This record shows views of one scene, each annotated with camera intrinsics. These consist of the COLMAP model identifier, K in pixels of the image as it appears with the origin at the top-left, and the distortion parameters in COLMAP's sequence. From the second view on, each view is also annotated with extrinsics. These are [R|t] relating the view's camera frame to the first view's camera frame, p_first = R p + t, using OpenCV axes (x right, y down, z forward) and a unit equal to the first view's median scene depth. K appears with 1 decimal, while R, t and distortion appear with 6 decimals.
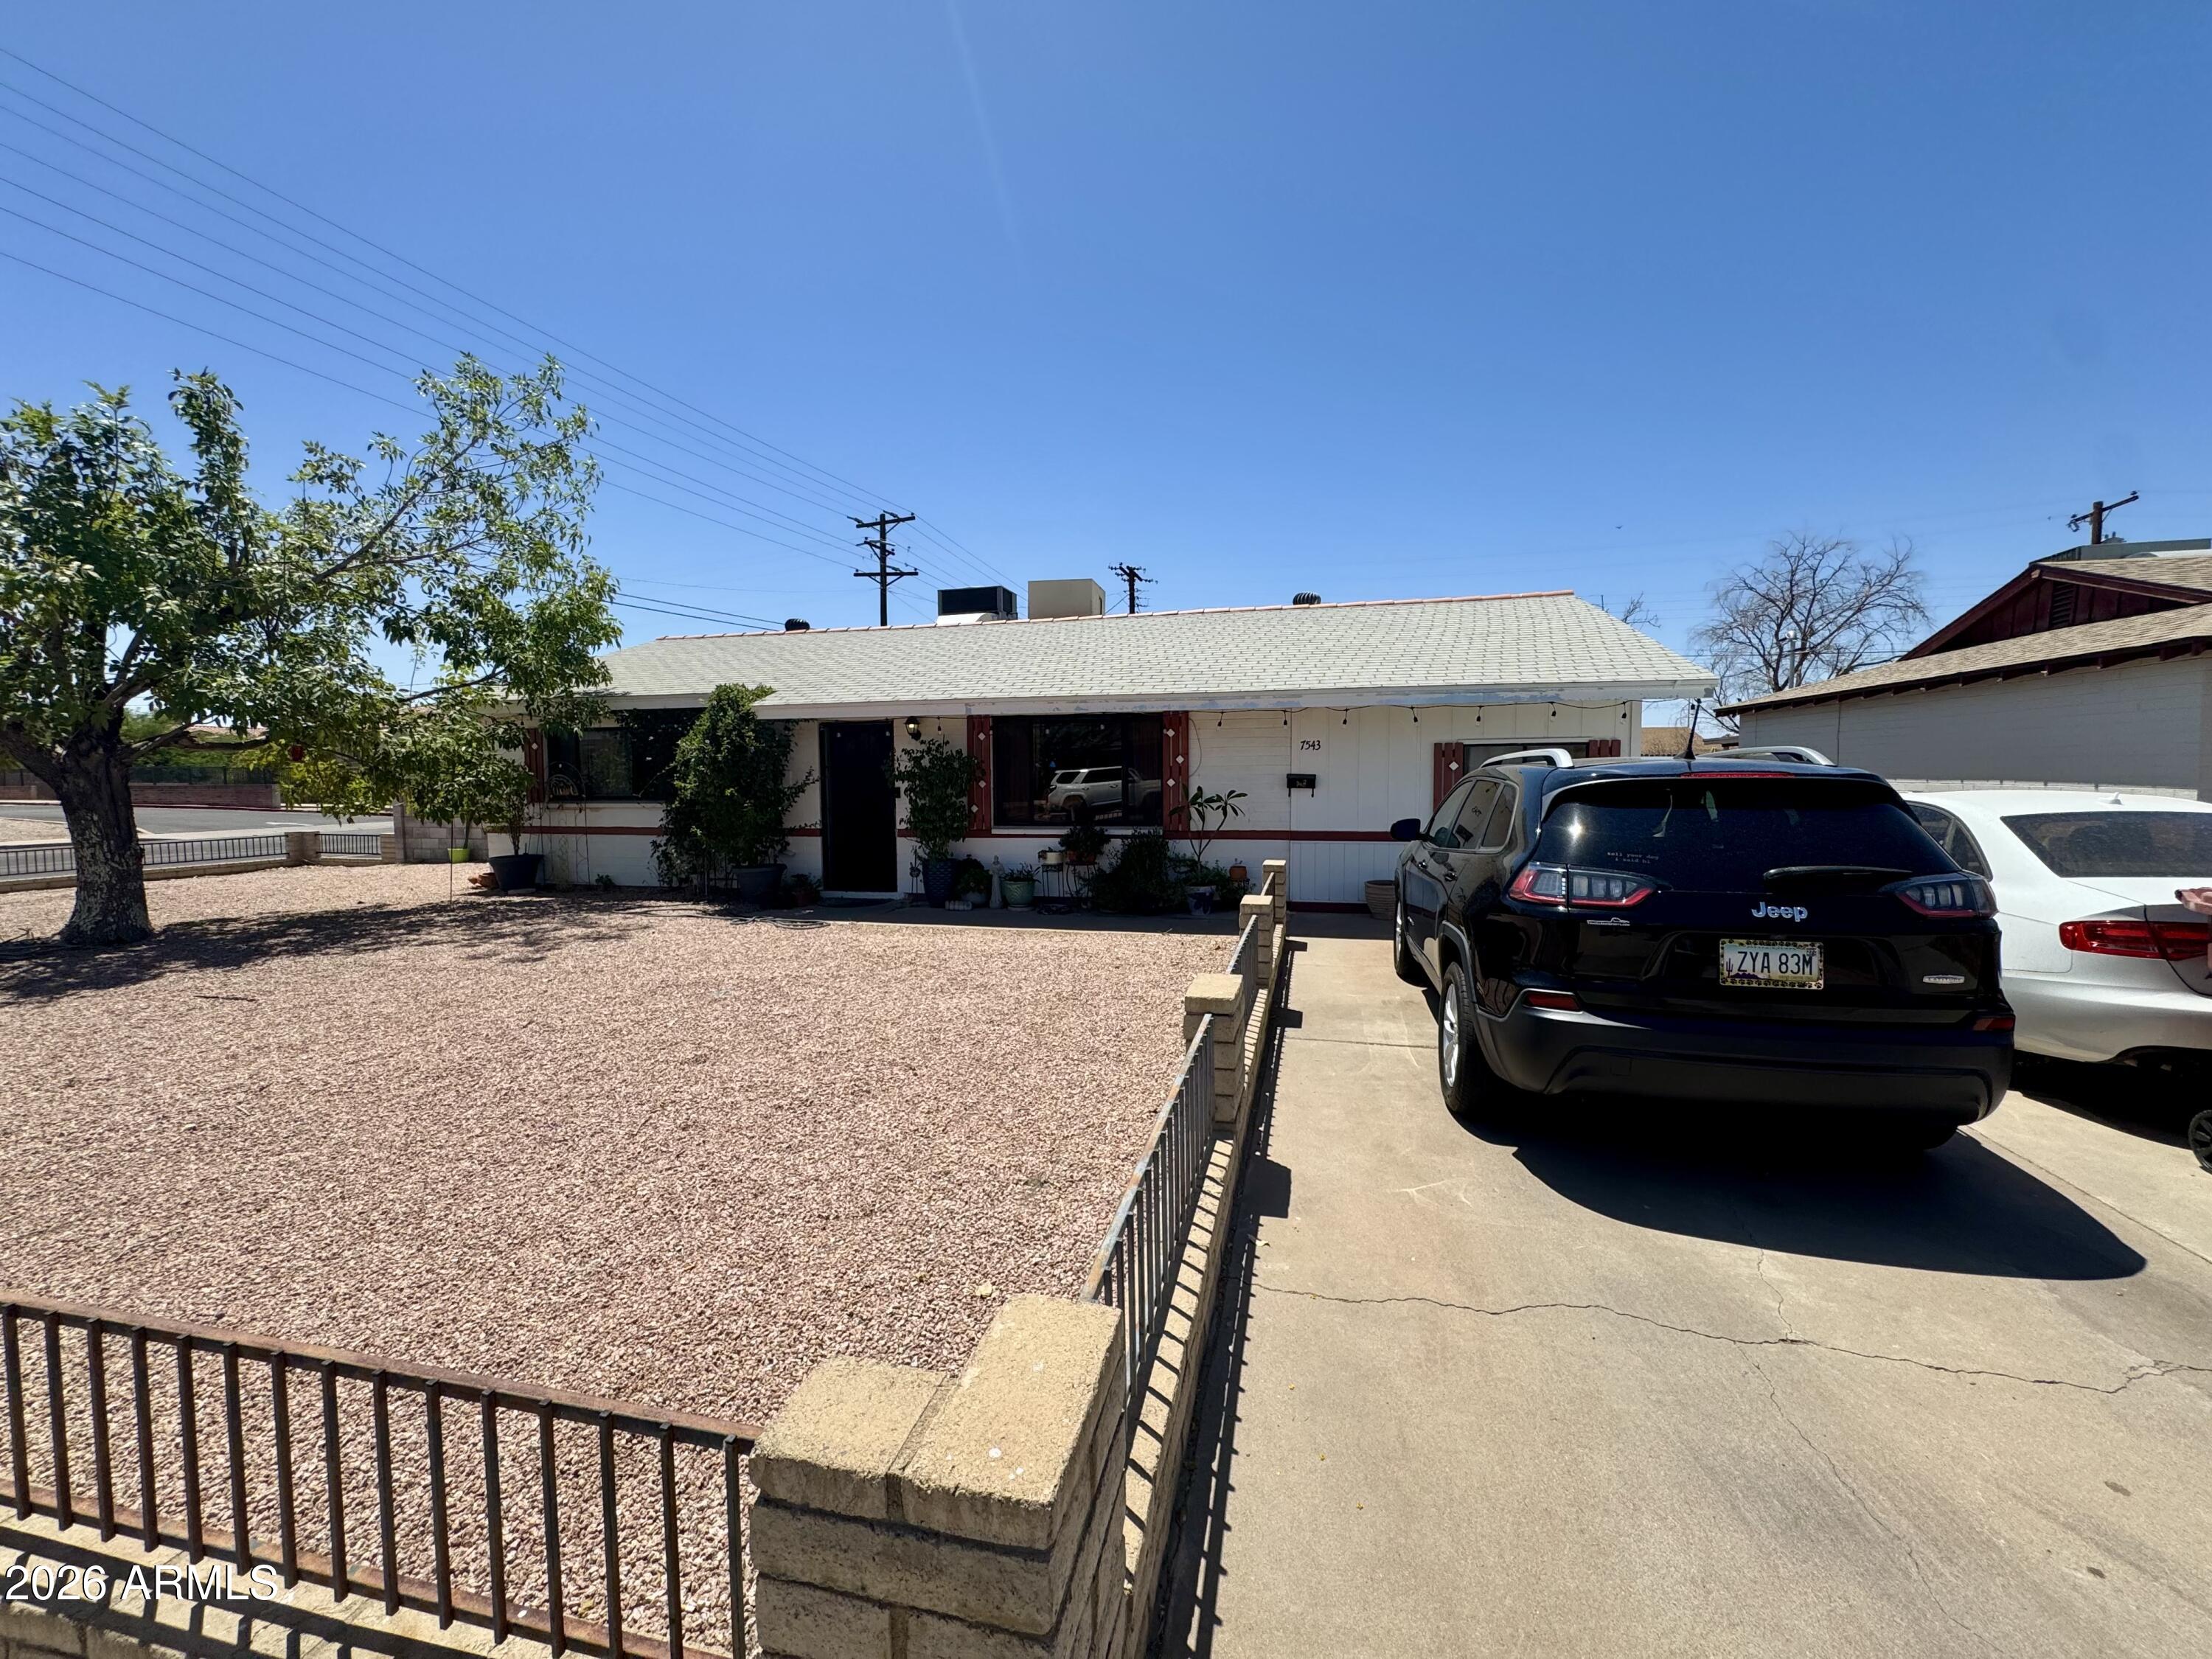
lens RADIAL K [[884.8, 0, 1104.8], [0, 884.8, 829.1], [0, 0, 1]] dist [-0.002261, 0.000543]
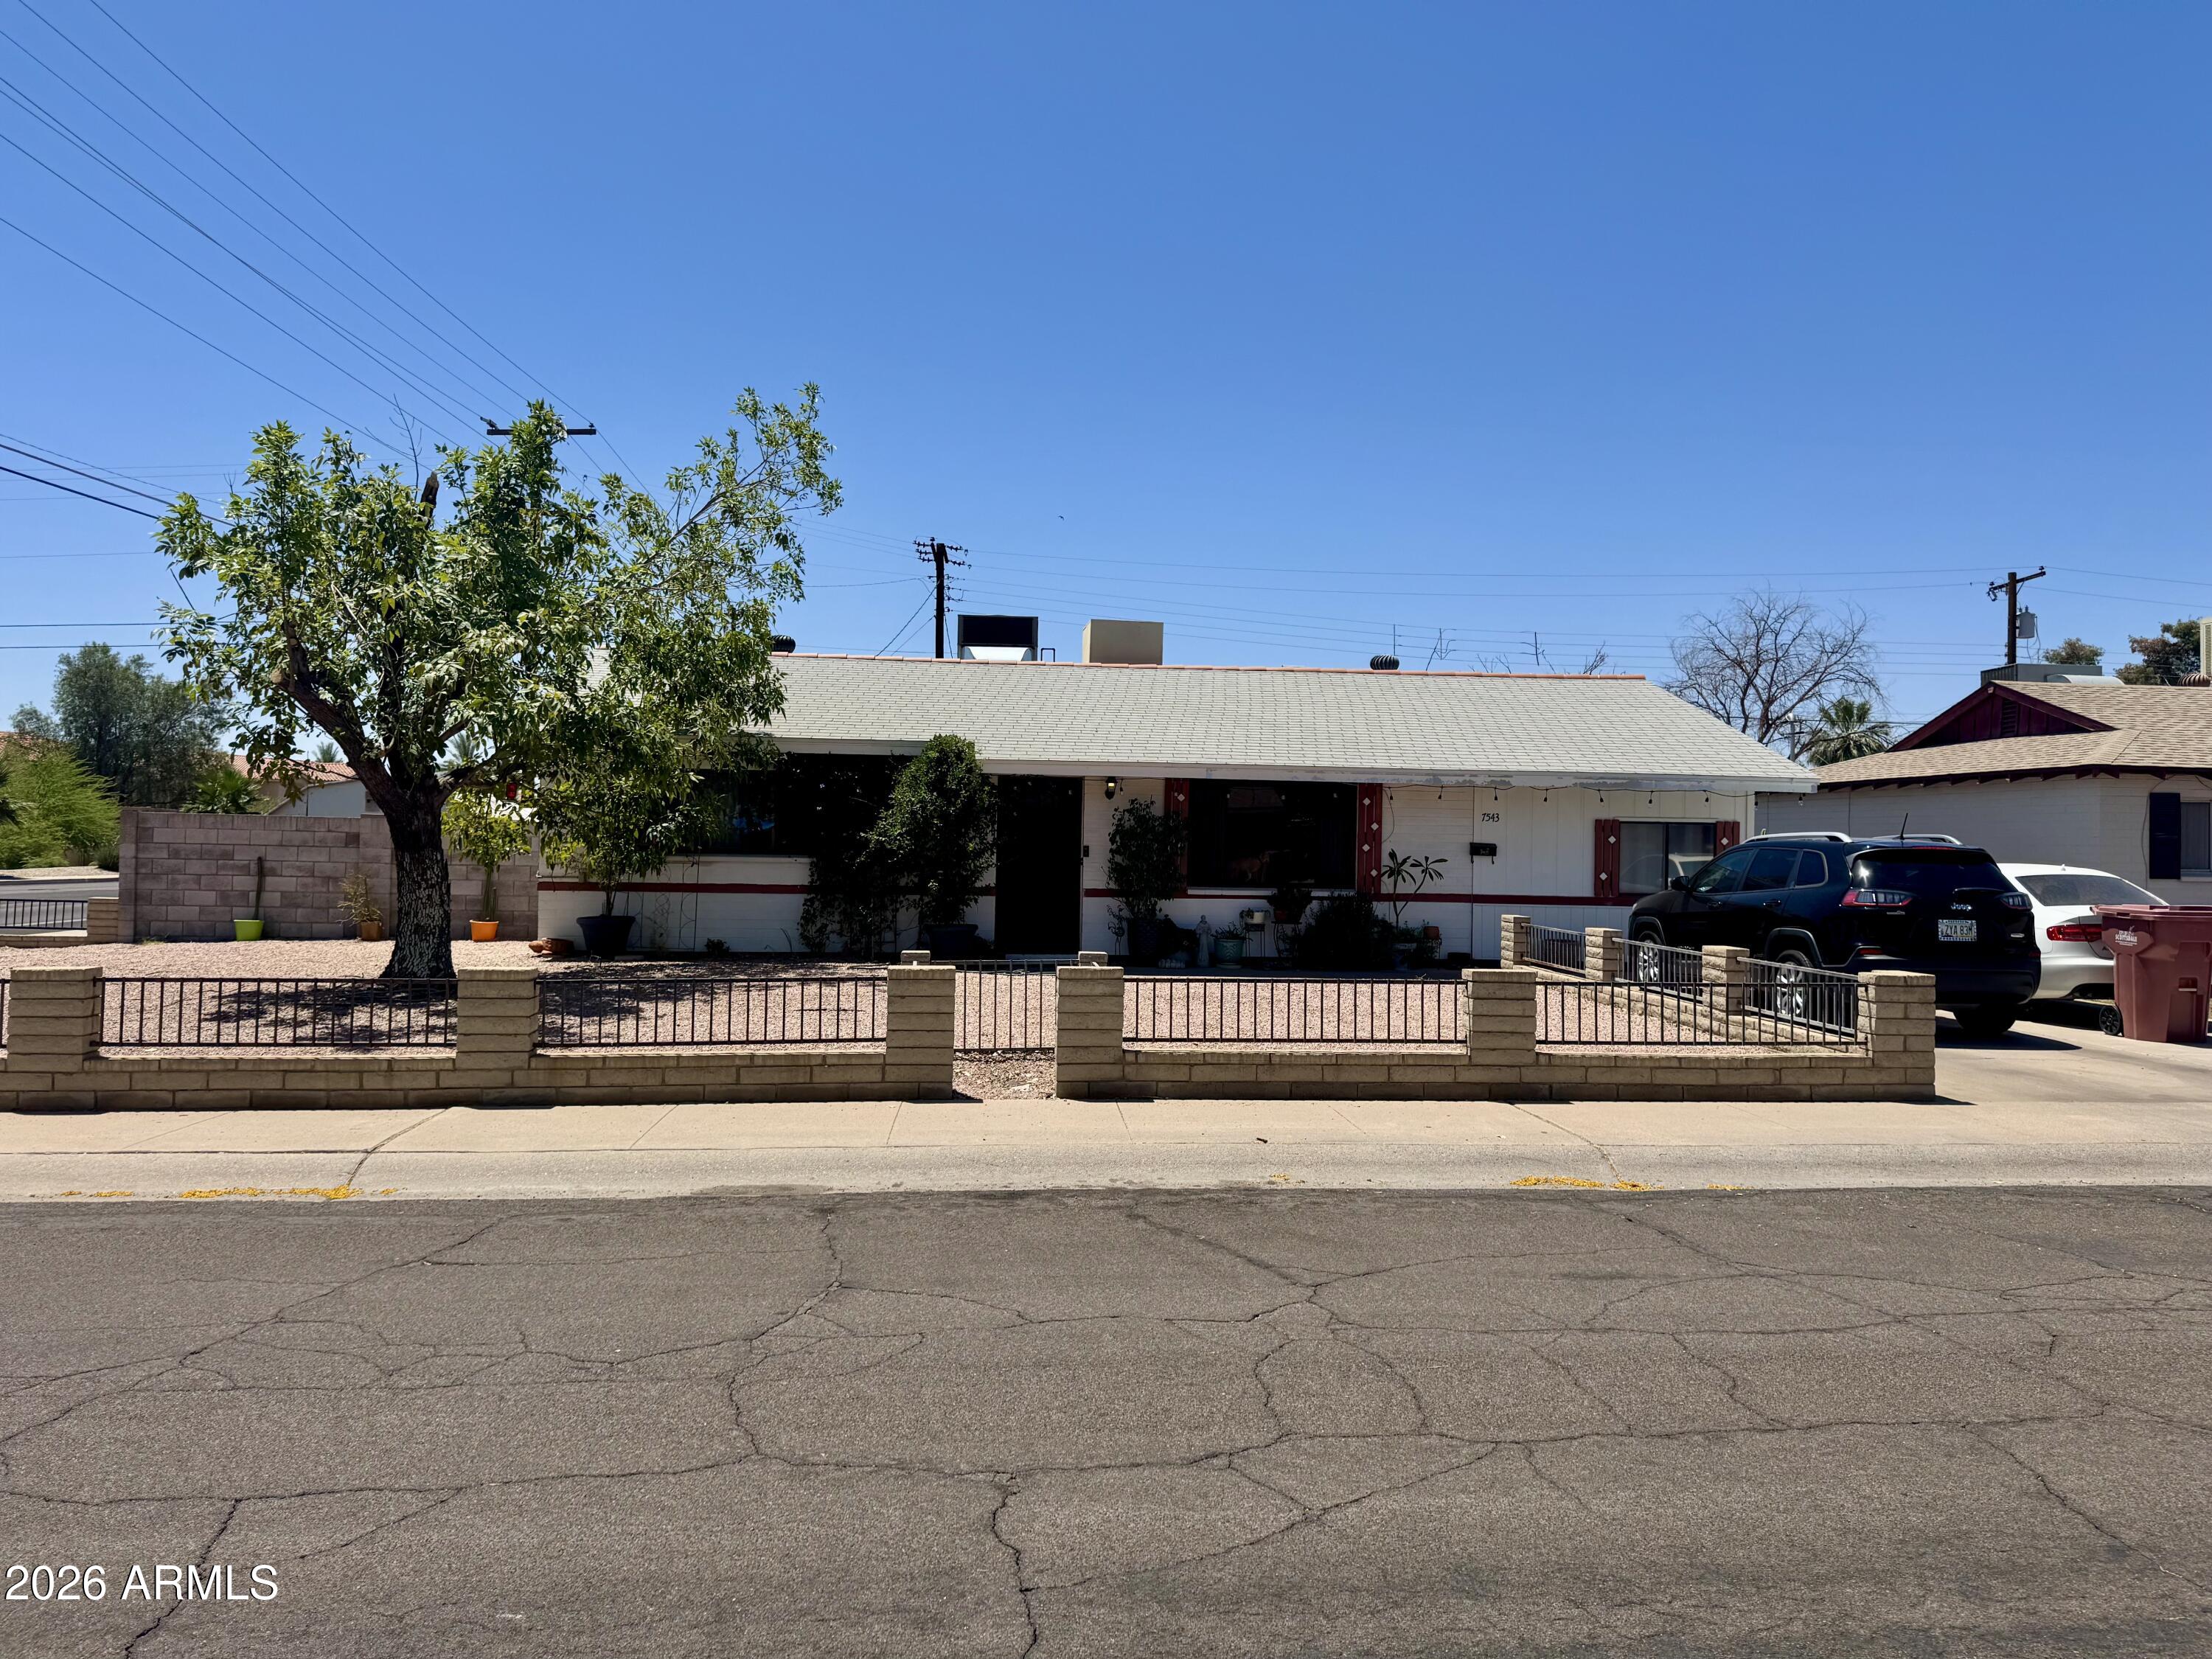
lens RADIAL K [[1551.9, 0, 1103.0], [0, 1551.9, 821.7], [0, 0, 1]] dist [0.149055, -0.236938]
pose [[0.947217, 0.029510, 0.319233, -0.797978], [-0.005272, 0.997054, -0.076525, 0.059609], [-0.320550, 0.070803, 0.944582, -0.657779]]
